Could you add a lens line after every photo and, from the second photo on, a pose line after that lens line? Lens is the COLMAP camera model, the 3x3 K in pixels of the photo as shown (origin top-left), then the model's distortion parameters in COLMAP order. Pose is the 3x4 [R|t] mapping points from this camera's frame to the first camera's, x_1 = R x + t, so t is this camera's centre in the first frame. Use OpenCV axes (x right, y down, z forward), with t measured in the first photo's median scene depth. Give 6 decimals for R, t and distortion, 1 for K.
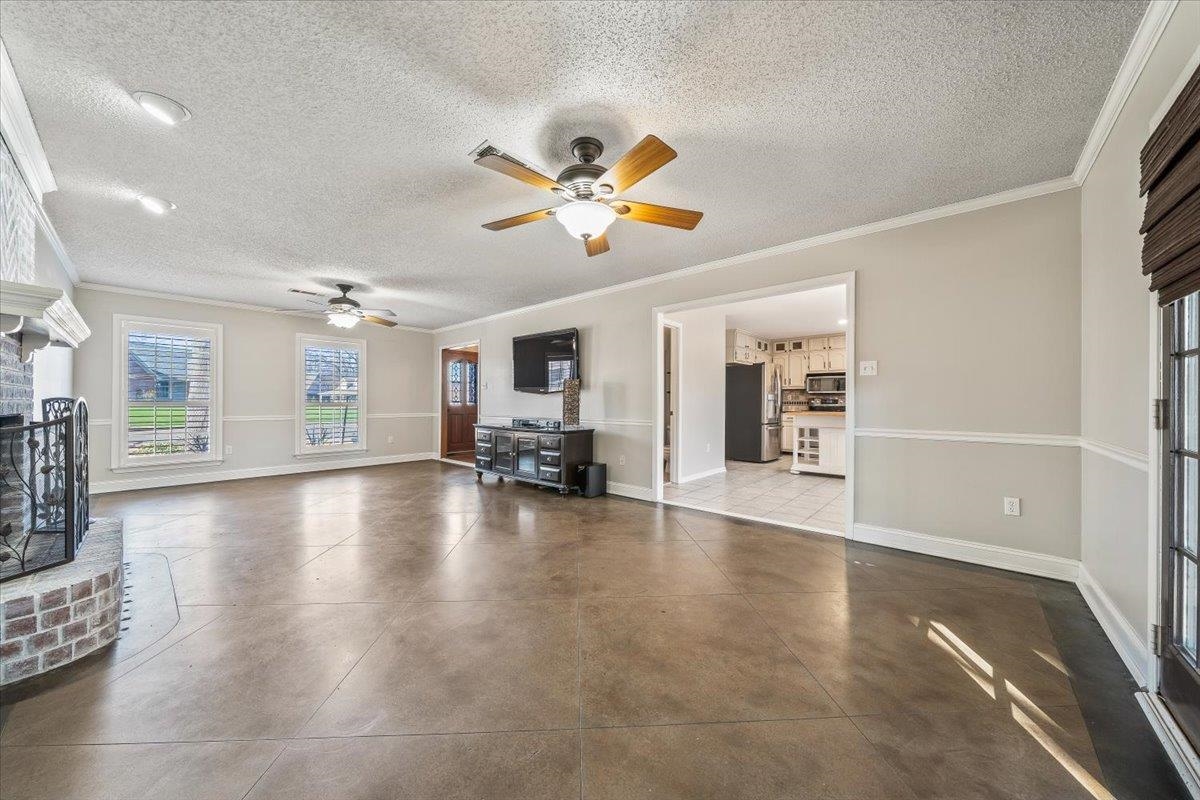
lens RADIAL K [[413.5, 0, 596.6], [0, 413.5, 406.9], [0, 0, 1]] dist [-0.007502, 0.000195]
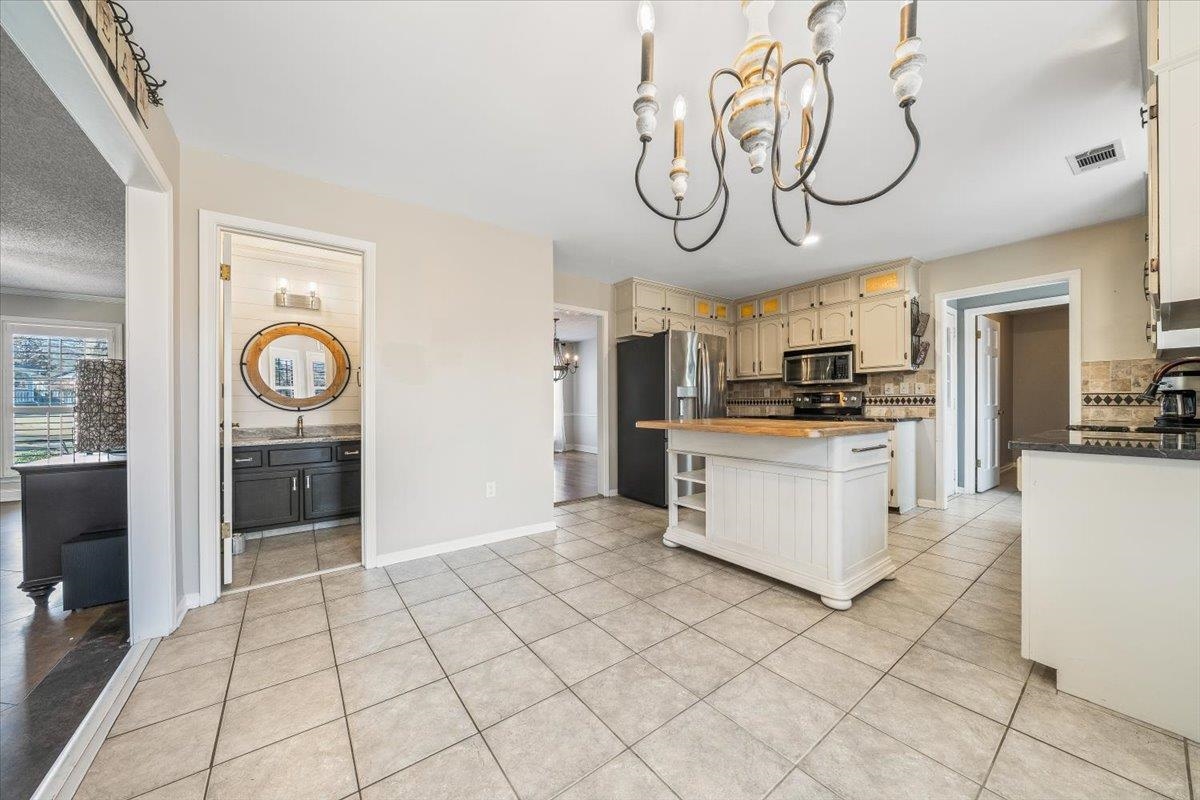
lens RADIAL K [[413.5, 0, 596.6], [0, 413.5, 406.9], [0, 0, 1]] dist [-0.007502, 0.000195]
pose [[0.979099, -0.007015, -0.203262, 0.378547], [0.006612, 0.999975, -0.002664, -0.002337], [0.203276, 0.001265, 0.979121, 0.383851]]
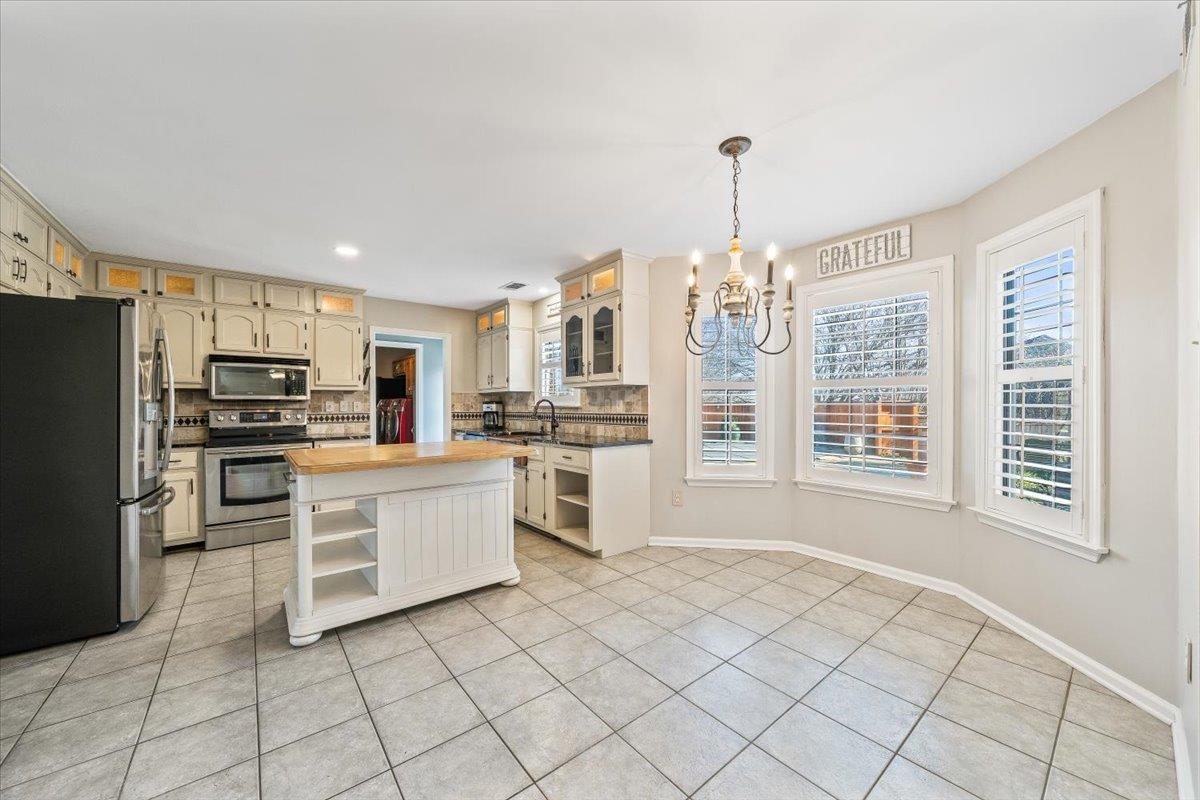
lens RADIAL K [[433.3, 0, 598.2], [0, 433.3, 403.3], [0, 0, 1]] dist [-0.010831, -0.000048]
pose [[0.162499, 0.001122, 0.986708, 0.132932], [0.015508, 0.999873, -0.003691, -0.021473], [-0.986587, 0.015902, 0.162461, 0.541019]]
